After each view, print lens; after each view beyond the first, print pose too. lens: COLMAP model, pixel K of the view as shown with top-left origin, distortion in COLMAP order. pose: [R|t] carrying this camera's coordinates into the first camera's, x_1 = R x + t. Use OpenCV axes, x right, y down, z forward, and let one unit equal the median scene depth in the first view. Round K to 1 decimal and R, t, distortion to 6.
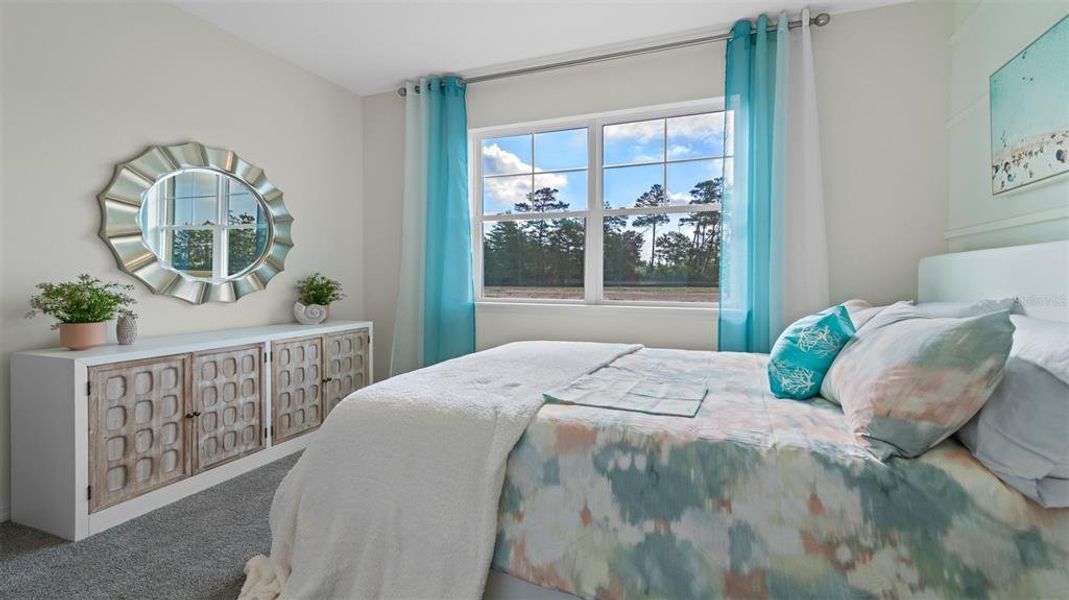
lens RADIAL K [[511.9, 0, 540.0], [0, 511.9, 277.6], [0, 0, 1]] dist [0.011567, -0.000054]
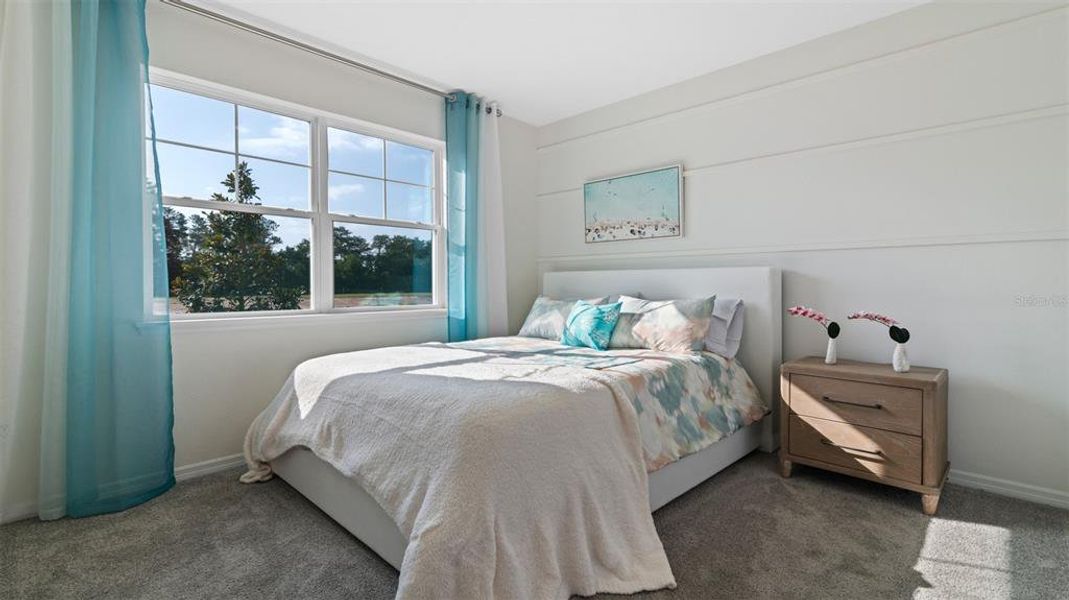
lens RADIAL K [[511.9, 0, 540.0], [0, 511.9, 277.6], [0, 0, 1]] dist [0.011567, -0.000054]
pose [[0.327437, 0.011249, 0.944806, -1.318596], [0.003231, 0.999910, -0.013025, 0.001252], [-0.944867, 0.007317, 0.327372, 0.634472]]
